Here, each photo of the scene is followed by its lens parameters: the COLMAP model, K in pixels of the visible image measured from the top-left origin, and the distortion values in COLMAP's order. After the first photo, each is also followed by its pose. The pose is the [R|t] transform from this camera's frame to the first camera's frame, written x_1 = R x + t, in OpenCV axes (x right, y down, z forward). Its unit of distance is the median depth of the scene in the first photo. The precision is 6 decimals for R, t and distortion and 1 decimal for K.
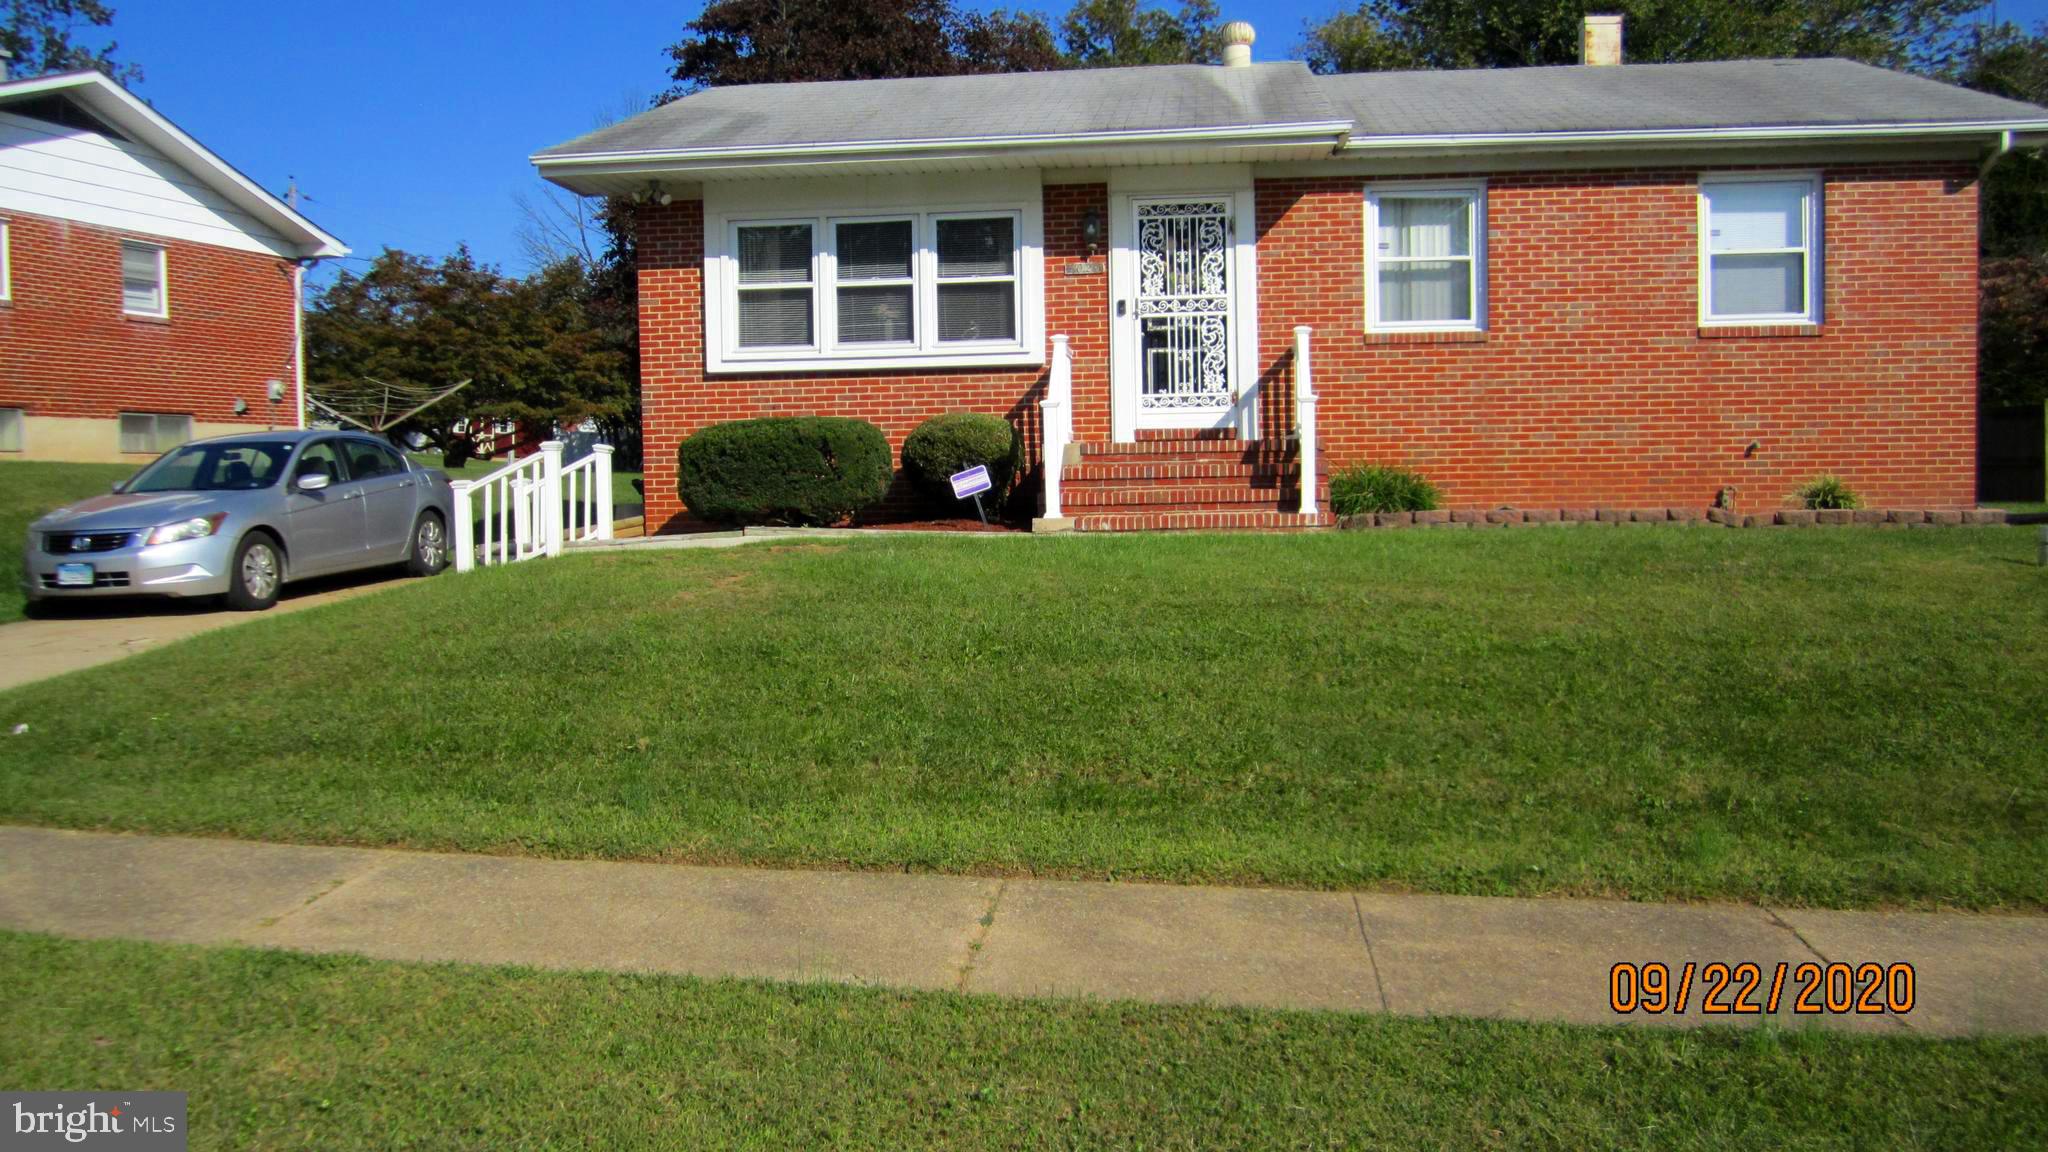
lens RADIAL K [[1680.1, 0, 1016.1], [0, 1680.1, 570.3], [0, 0, 1]] dist [-0.063403, 0.015524]
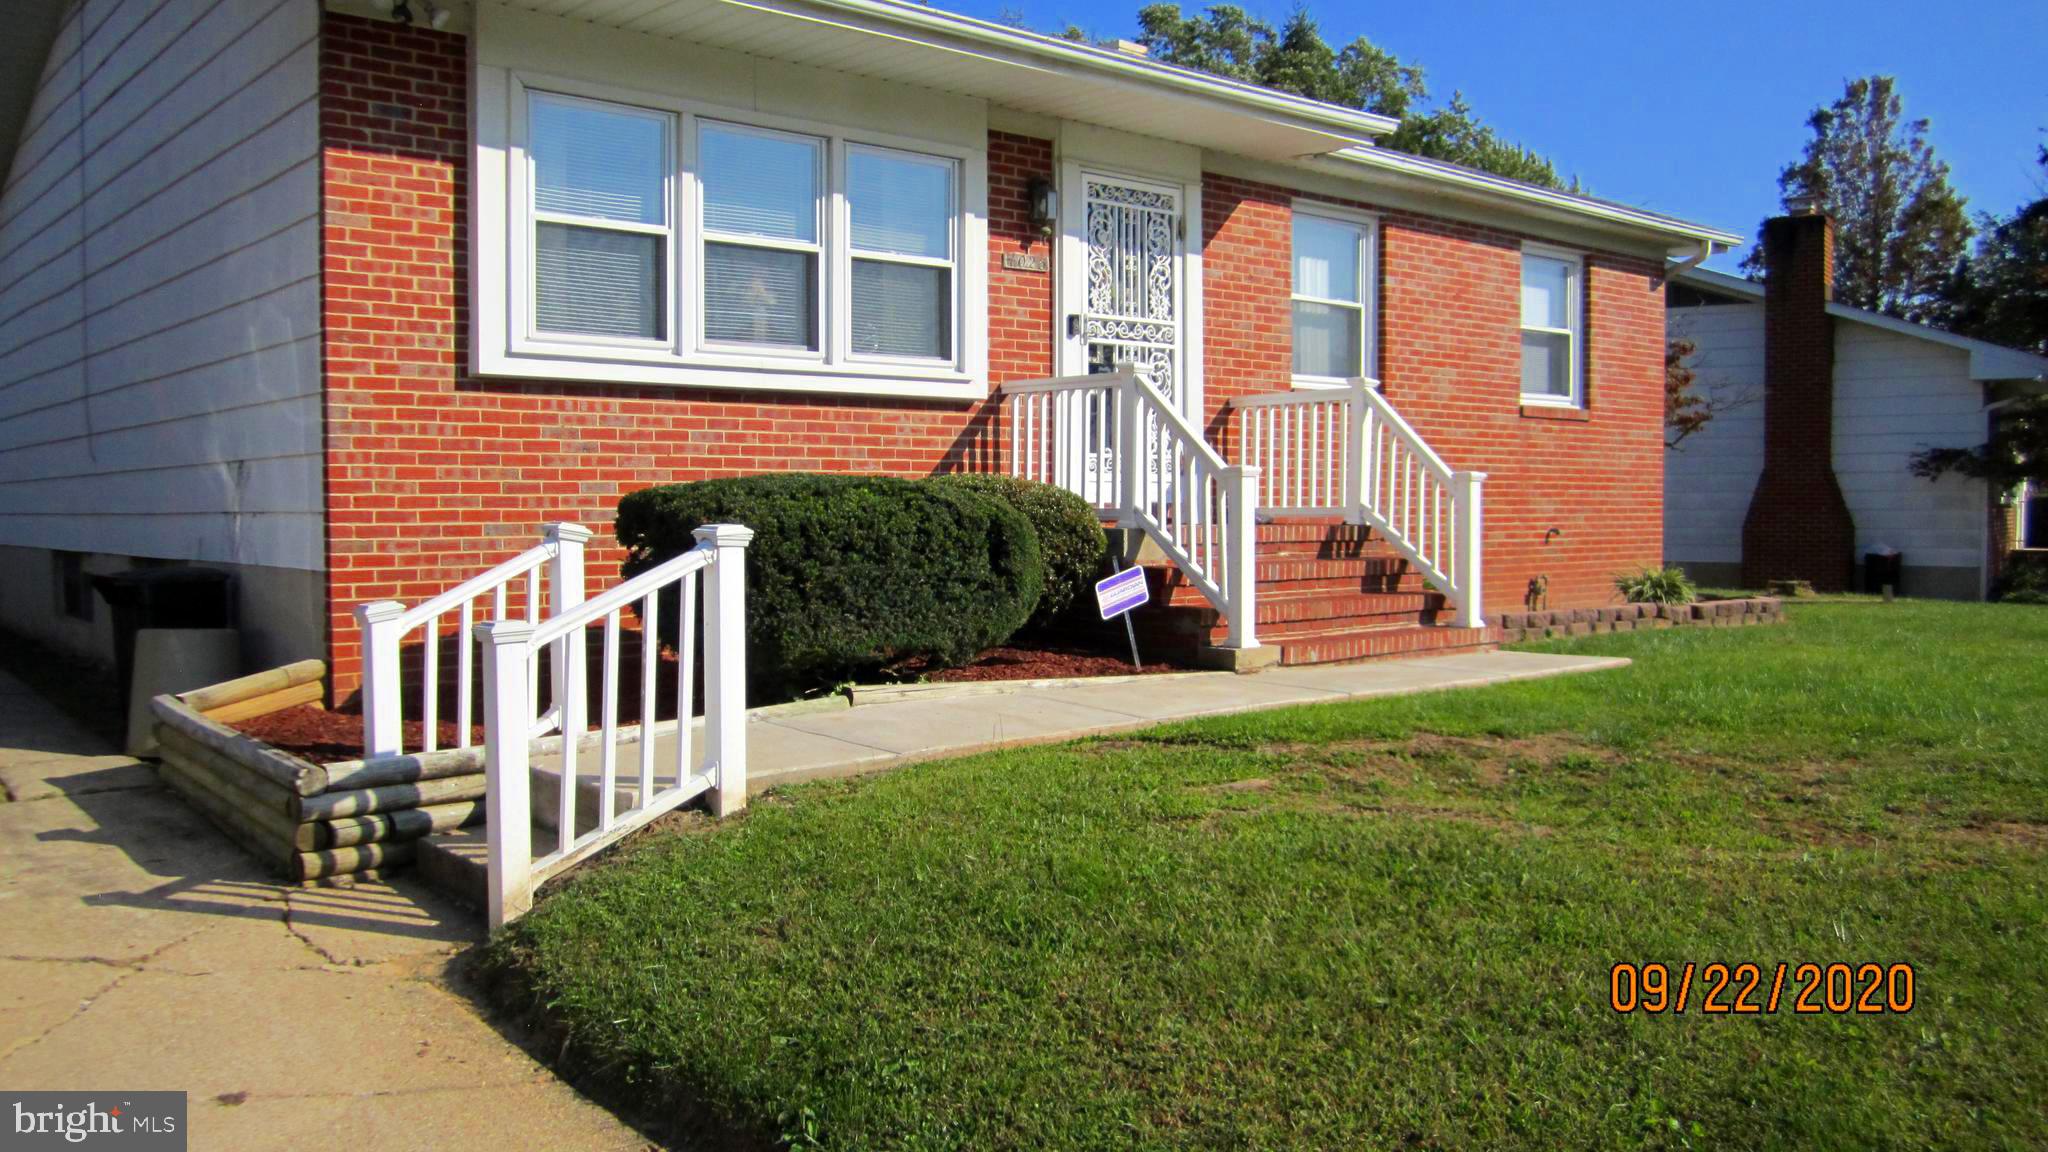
lens RADIAL K [[1680.1, 0, 1017.2], [0, 1680.1, 567.7], [0, 0, 1]] dist [-0.063403, 0.015524]
pose [[0.682268, -0.010456, 0.731028, -0.459793], [0.026943, 0.999578, -0.010848, -0.051116], [-0.730606, 0.027097, 0.682262, 0.555293]]
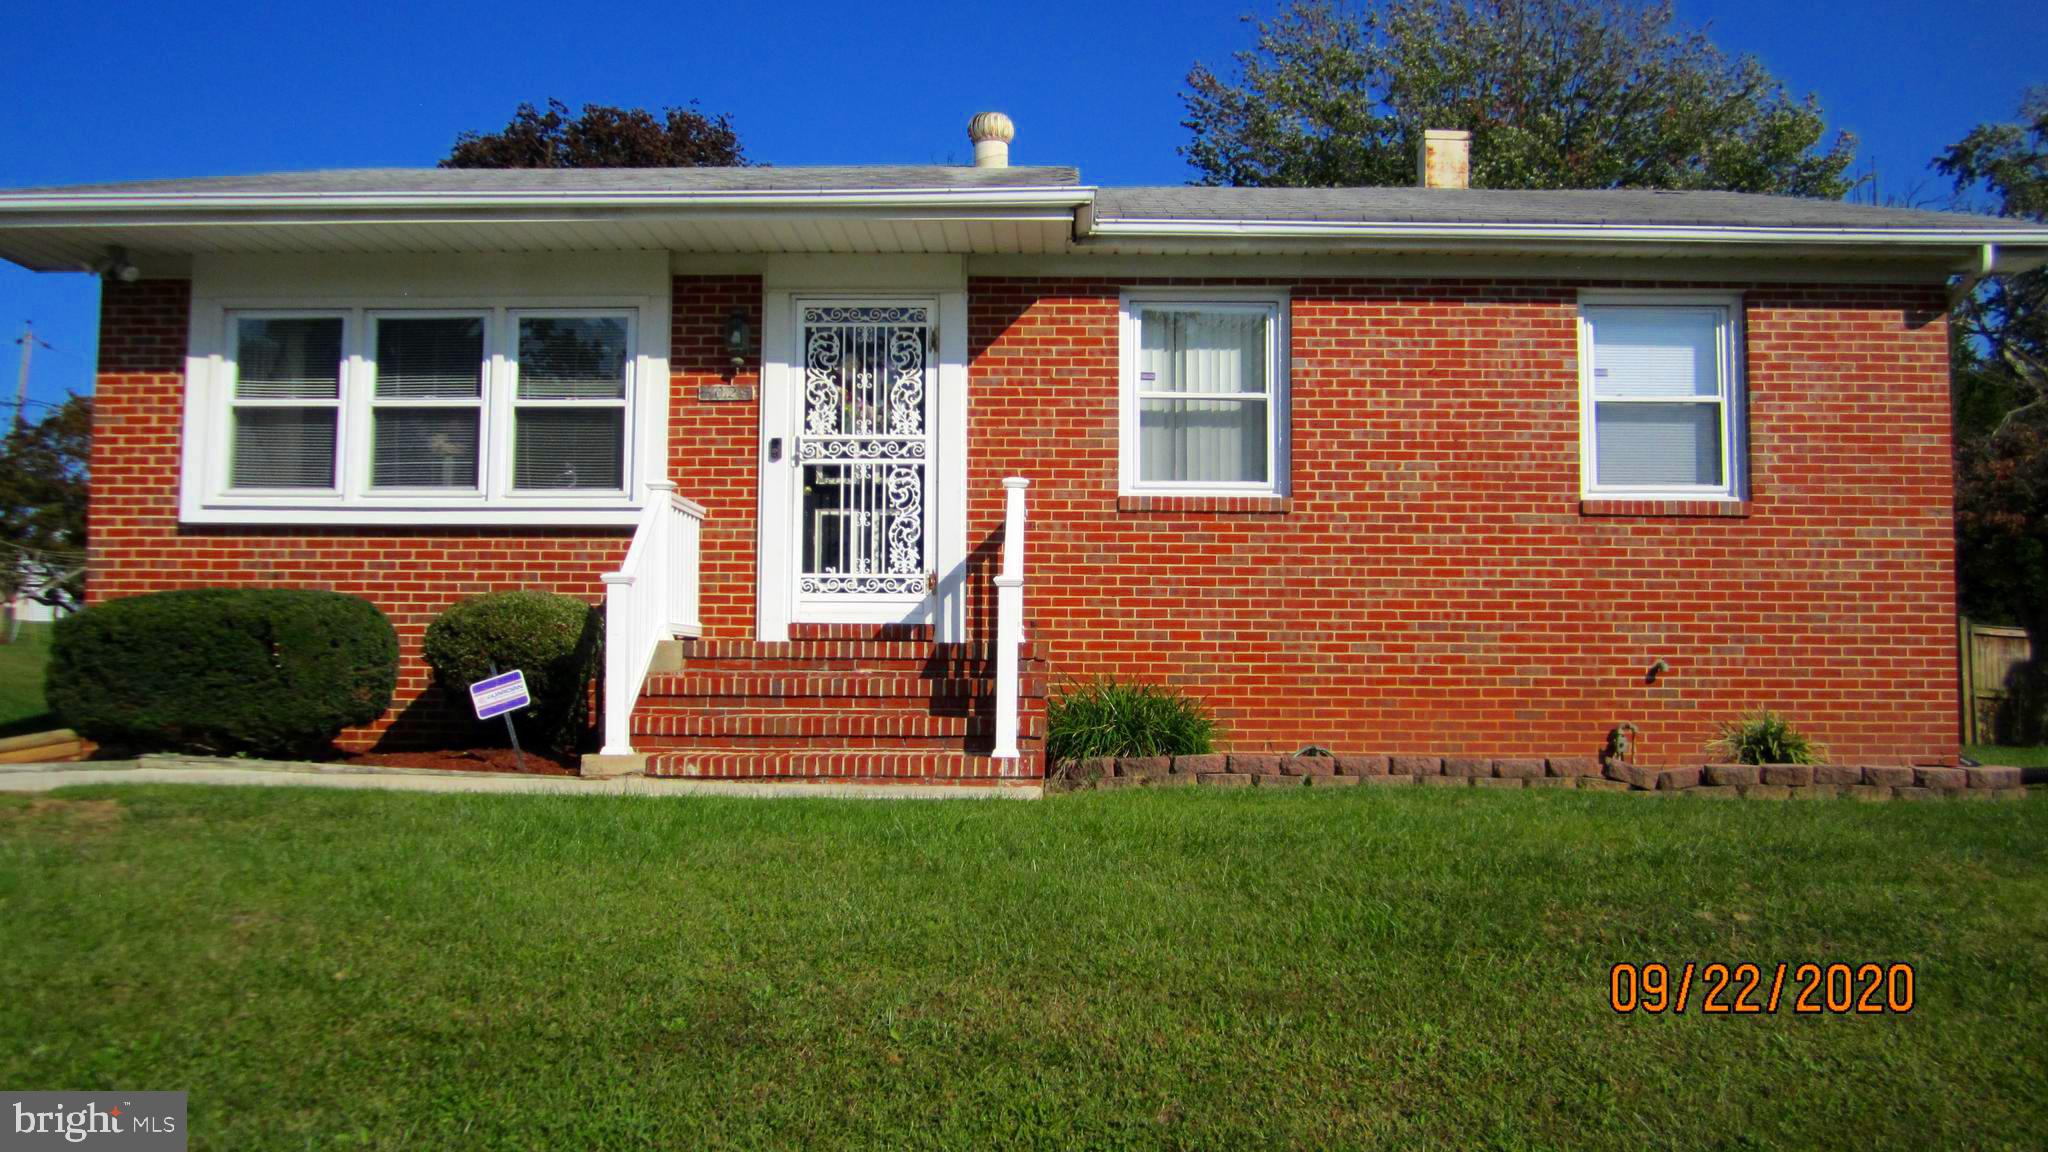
lens RADIAL K [[1680.1, 0, 1017.0], [0, 1680.1, 569.1], [0, 0, 1]] dist [-0.063403, 0.015524]
pose [[0.995914, 0.031179, 0.084756, 0.106393], [-0.020822, 0.992501, -0.120447, -0.024692], [-0.087876, 0.118190, 0.989095, 0.306236]]
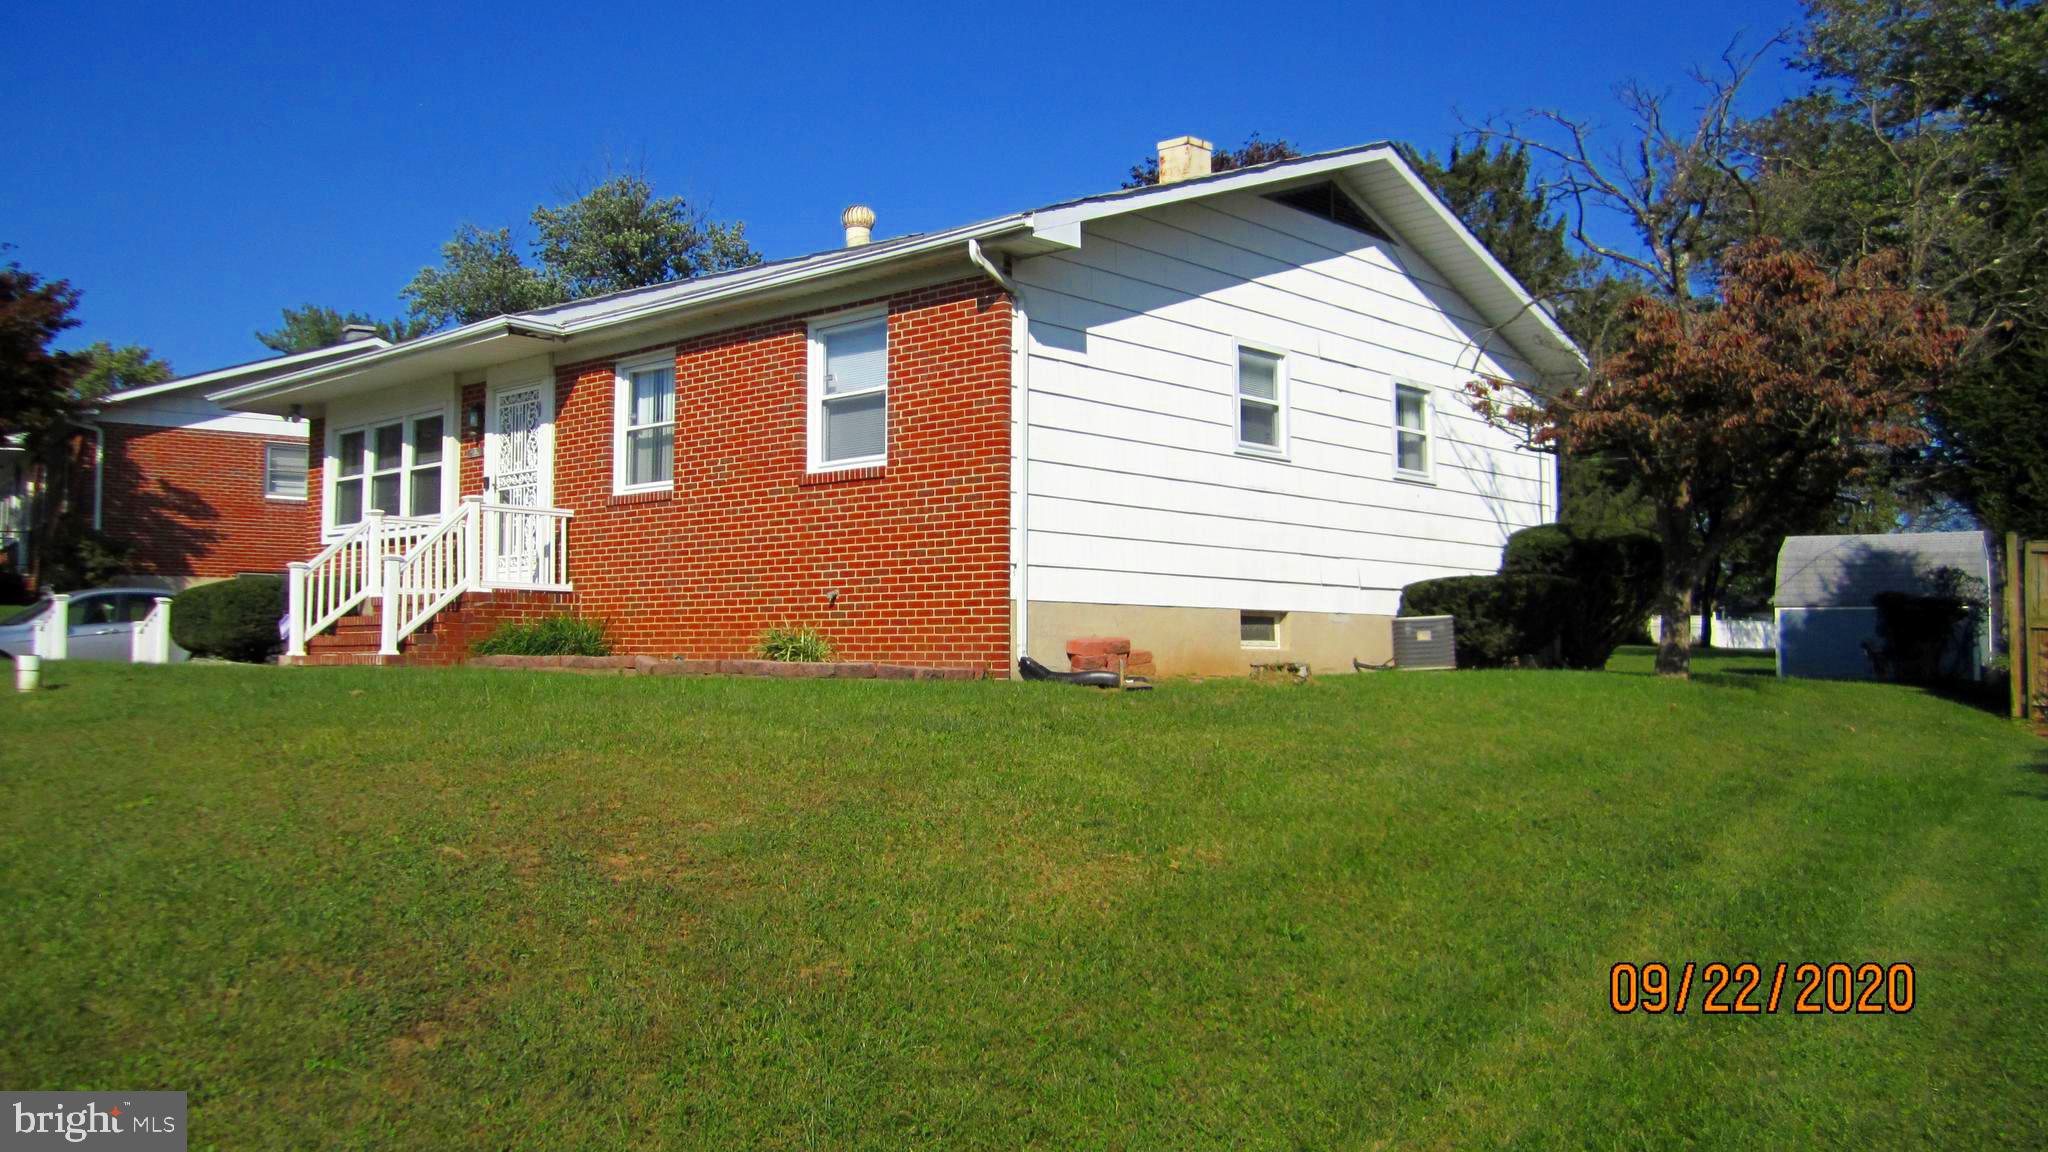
lens RADIAL K [[1657.5, 0, 1015.7], [0, 1657.5, 566.2], [0, 0, 1]] dist [-0.053419, -0.001200]
pose [[0.806386, -0.014391, -0.591215, 1.065802], [-0.045461, 0.995237, -0.086232, -0.014231], [0.589640, 0.096414, 0.801891, 0.290011]]
